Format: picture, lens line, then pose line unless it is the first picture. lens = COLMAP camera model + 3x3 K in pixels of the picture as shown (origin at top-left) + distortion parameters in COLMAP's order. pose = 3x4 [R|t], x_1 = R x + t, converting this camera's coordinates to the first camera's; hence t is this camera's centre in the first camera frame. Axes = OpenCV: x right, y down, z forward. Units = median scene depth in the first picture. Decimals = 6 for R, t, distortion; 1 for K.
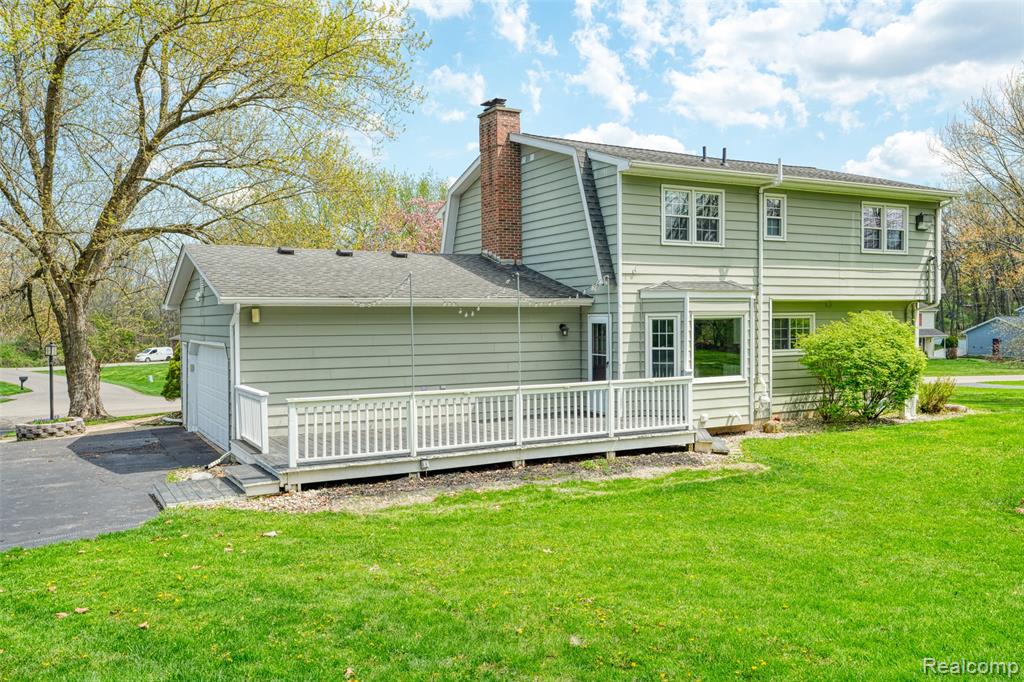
lens RADIAL K [[851.2, 0, 513.9], [0, 851.2, 336.5], [0, 0, 1]] dist [0.004701, 0.000560]
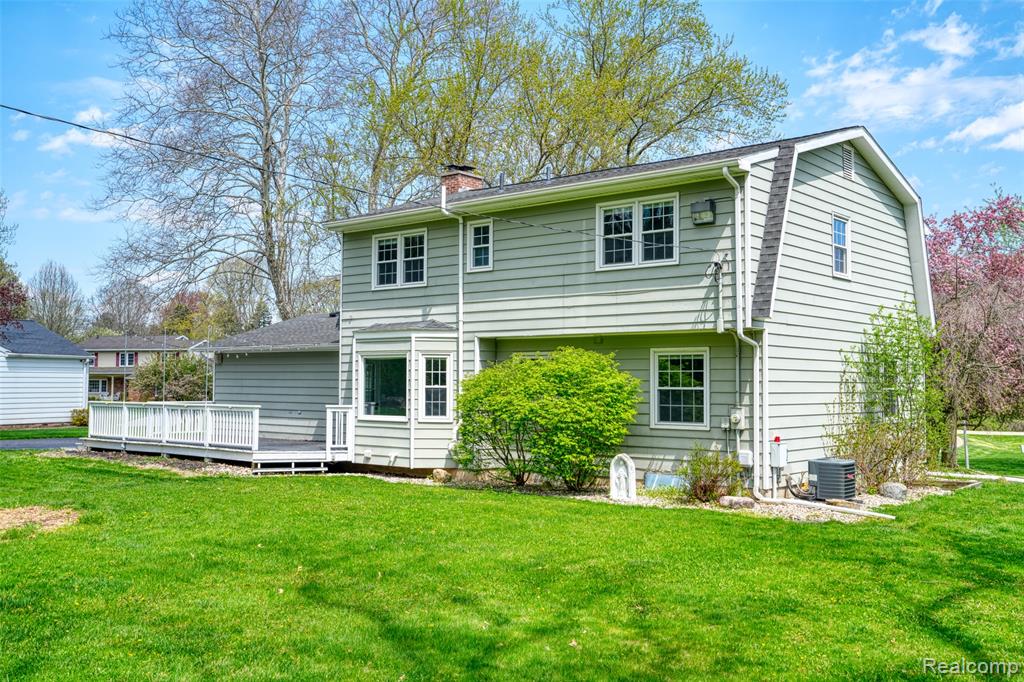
lens RADIAL K [[986.5, 0, 512.9], [0, 986.5, 342.8], [0, 0, 1]] dist [-0.113994, 0.000000]
pose [[0.328398, -0.007978, -0.944506, 1.320596], [-0.008343, 0.999901, -0.011347, -0.025953], [0.944503, 0.011606, 0.328299, 0.699046]]
